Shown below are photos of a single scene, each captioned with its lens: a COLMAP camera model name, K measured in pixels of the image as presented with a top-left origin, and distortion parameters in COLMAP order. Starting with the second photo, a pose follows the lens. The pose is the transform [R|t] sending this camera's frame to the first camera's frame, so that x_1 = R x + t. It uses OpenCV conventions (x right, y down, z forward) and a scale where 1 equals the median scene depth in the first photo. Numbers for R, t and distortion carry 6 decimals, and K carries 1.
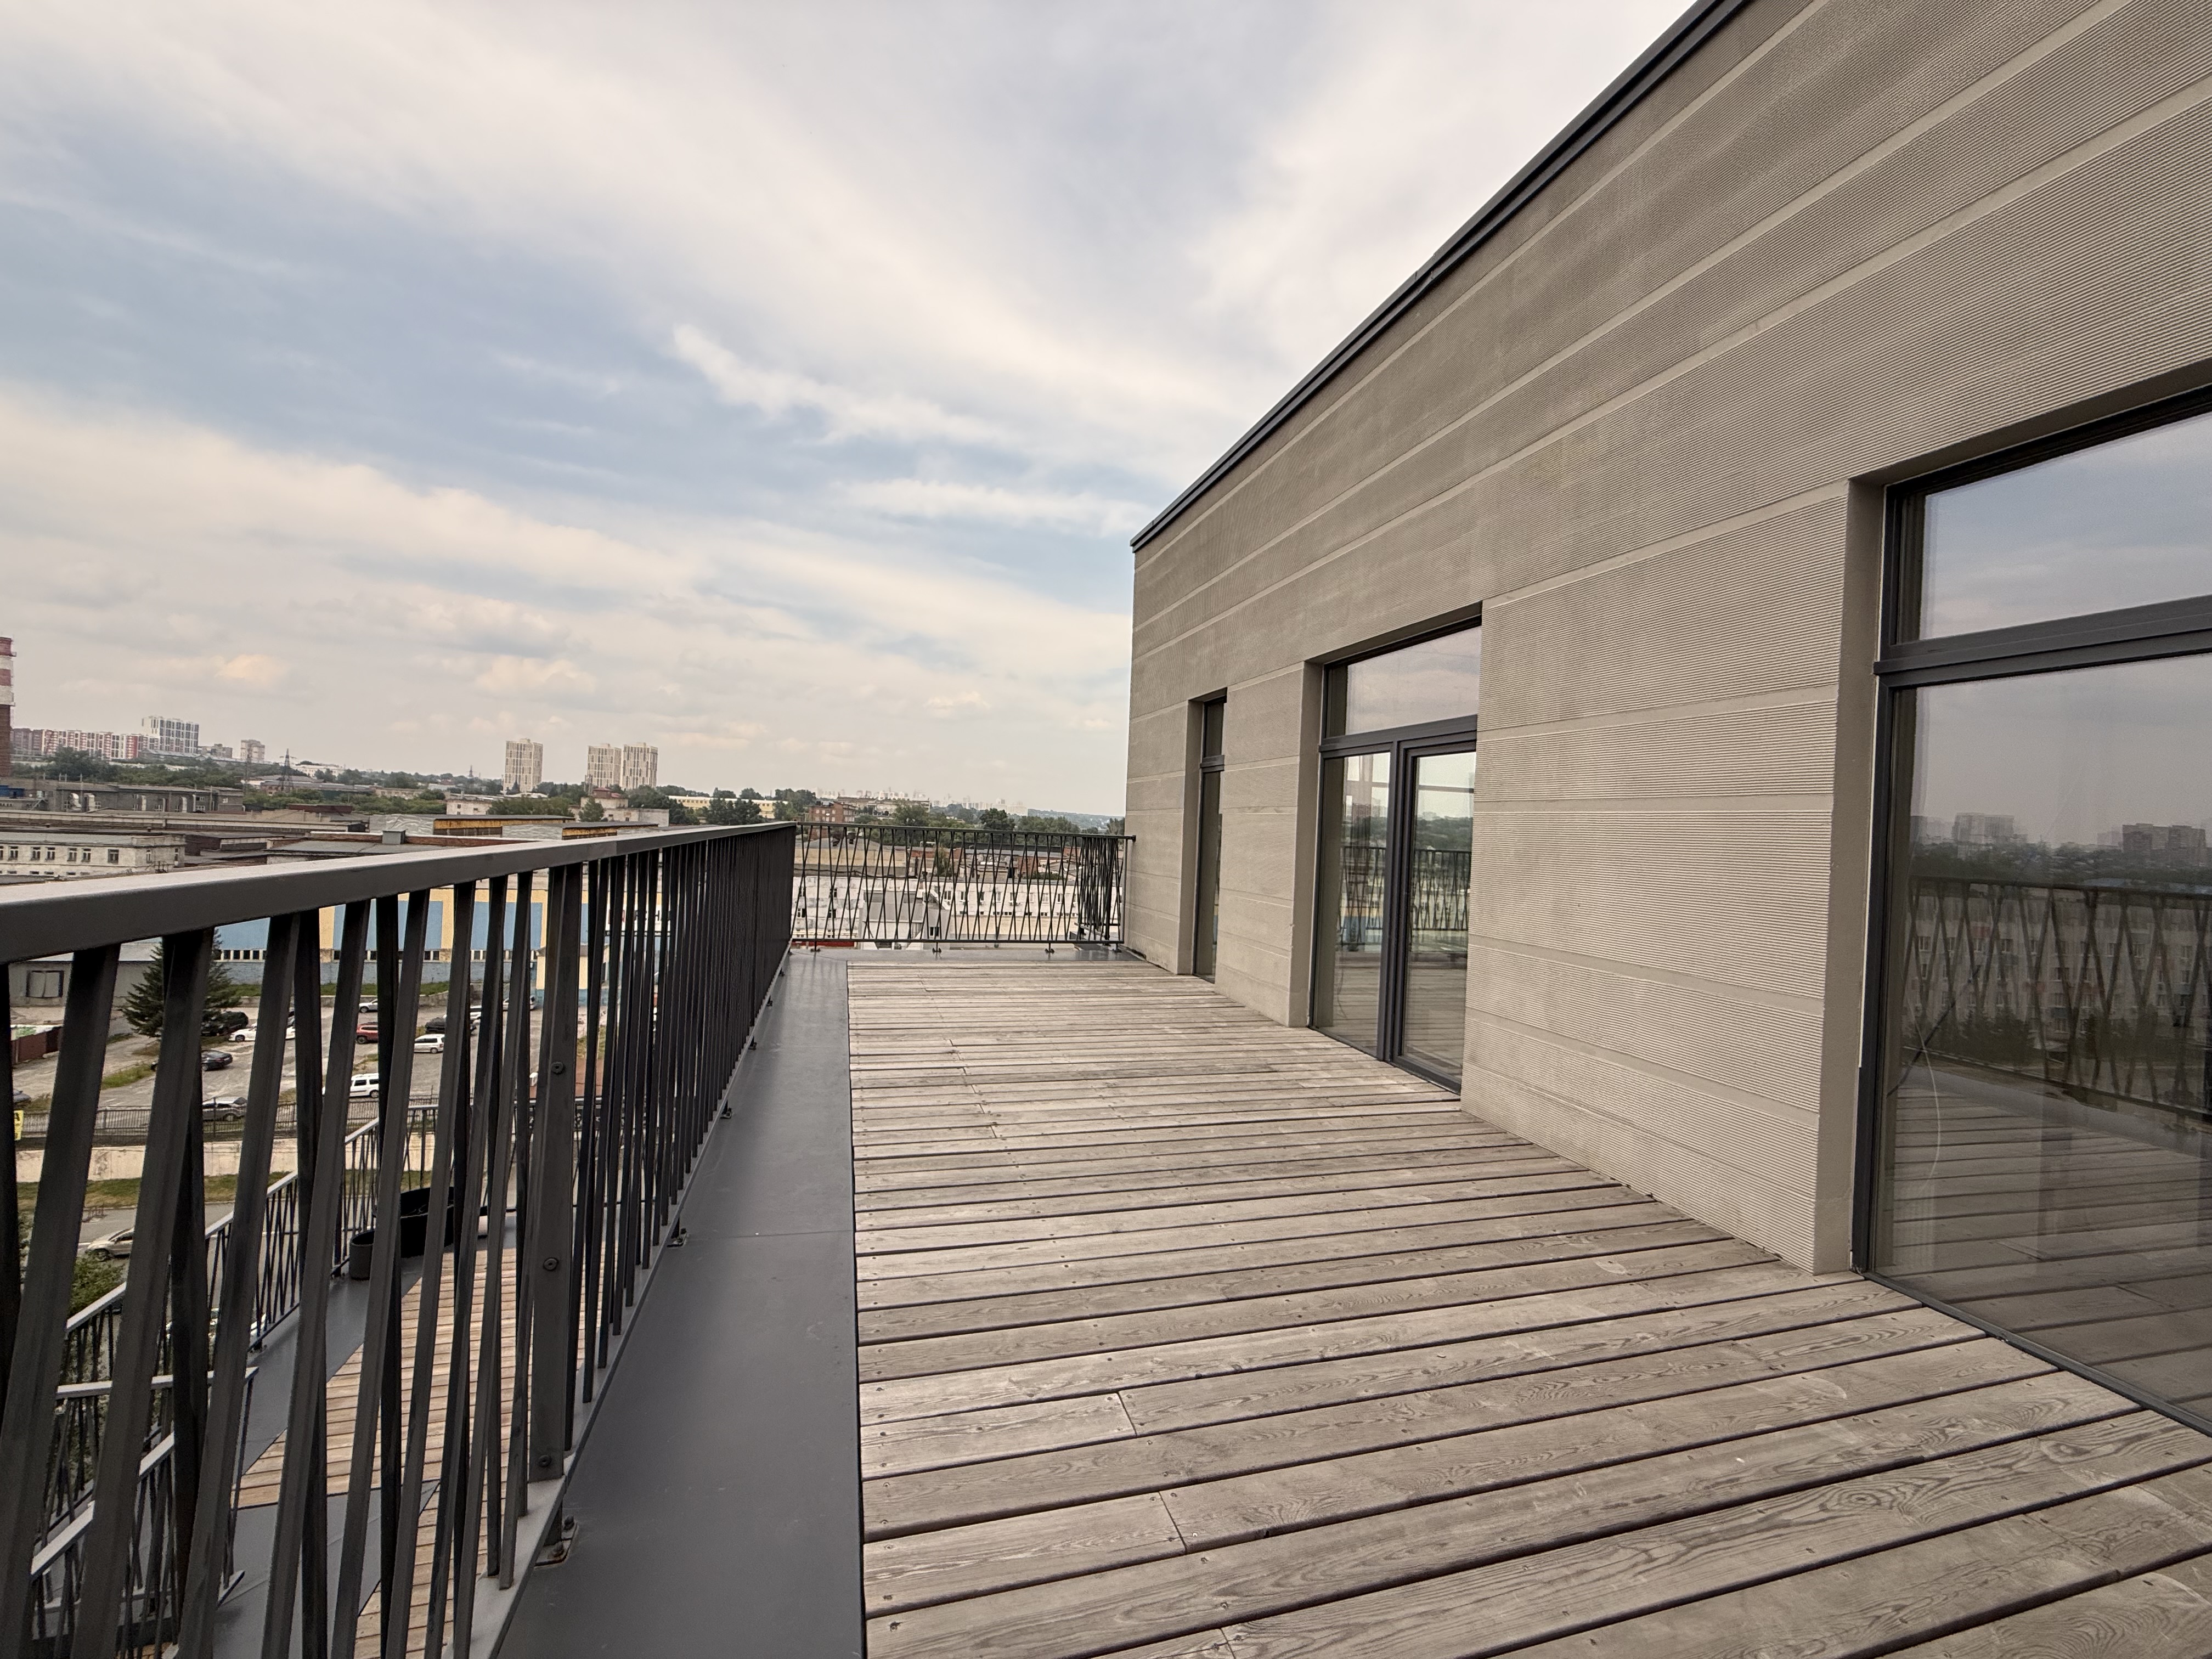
lens RADIAL K [[881.7, 0, 1100.9], [0, 881.7, 826.3], [0, 0, 1]] dist [0.001117, -0.000039]
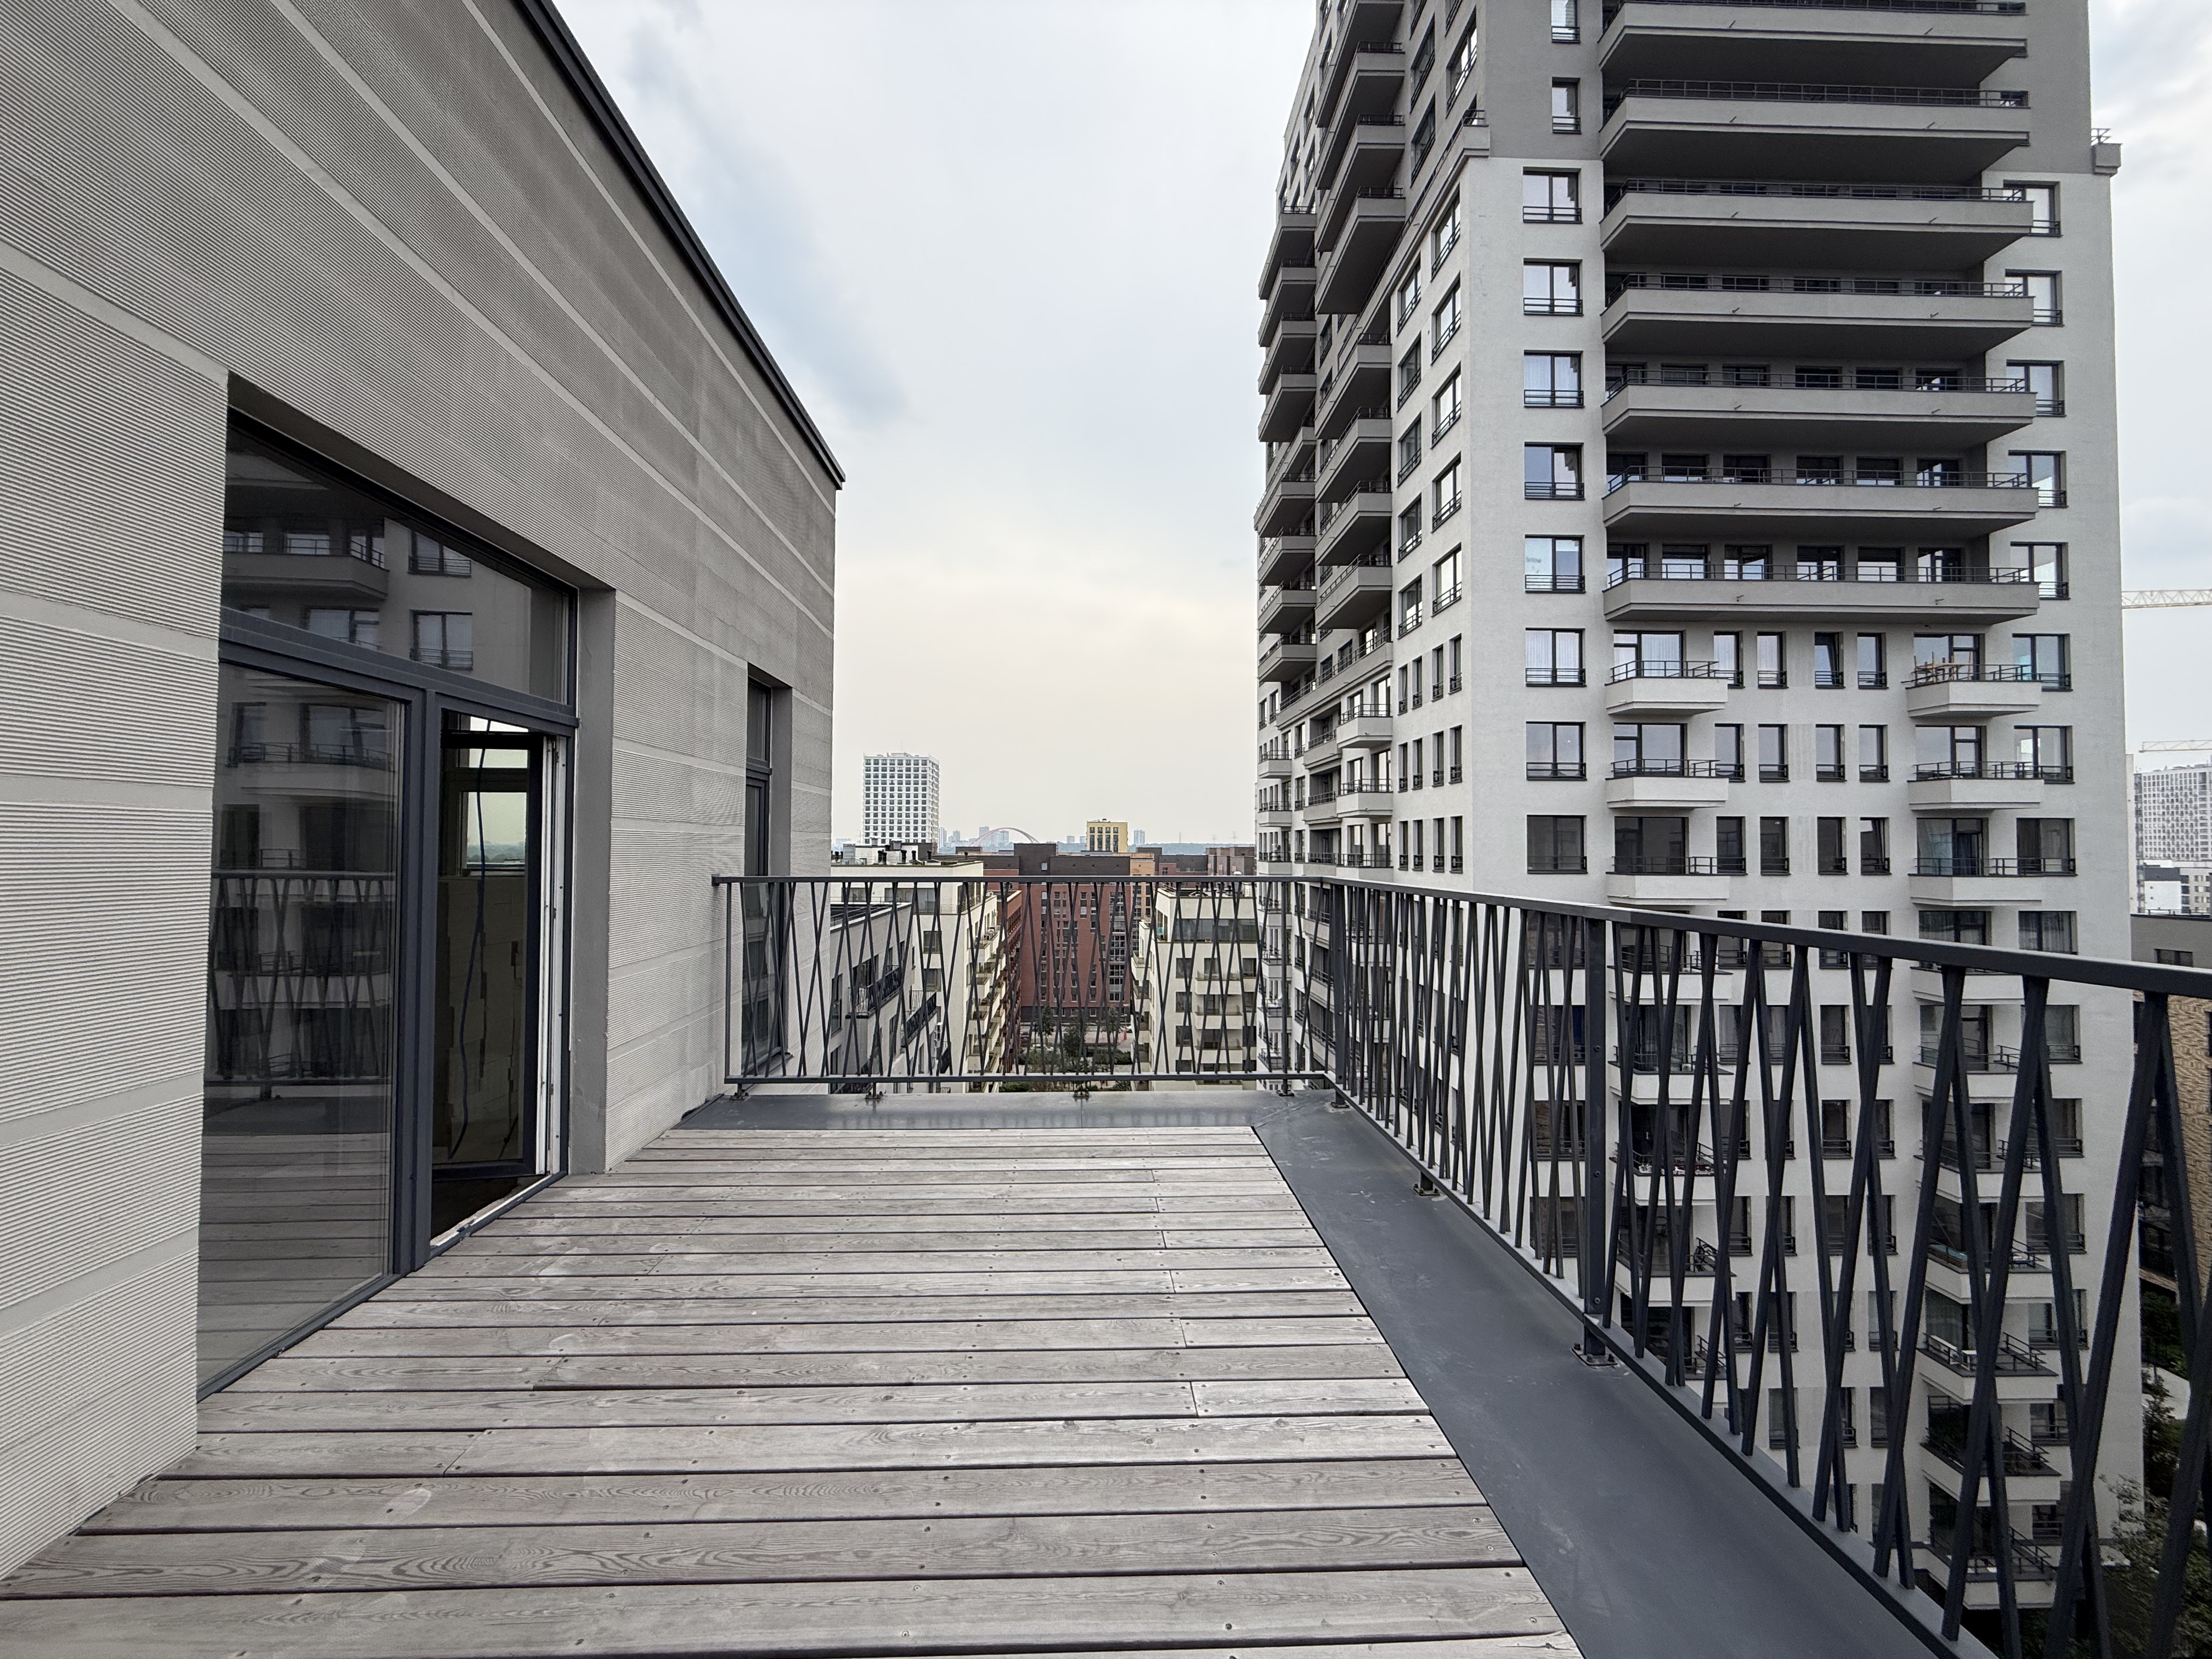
lens RADIAL K [[881.7, 0, 1100.9], [0, 881.7, 826.3], [0, 0, 1]] dist [0.001117, -0.000039]
pose [[-0.966195, -0.041617, 0.254431, -0.008473], [-0.047208, 0.998758, -0.015904, -0.003081], [-0.253453, -0.027378, -0.966960, 0.168094]]
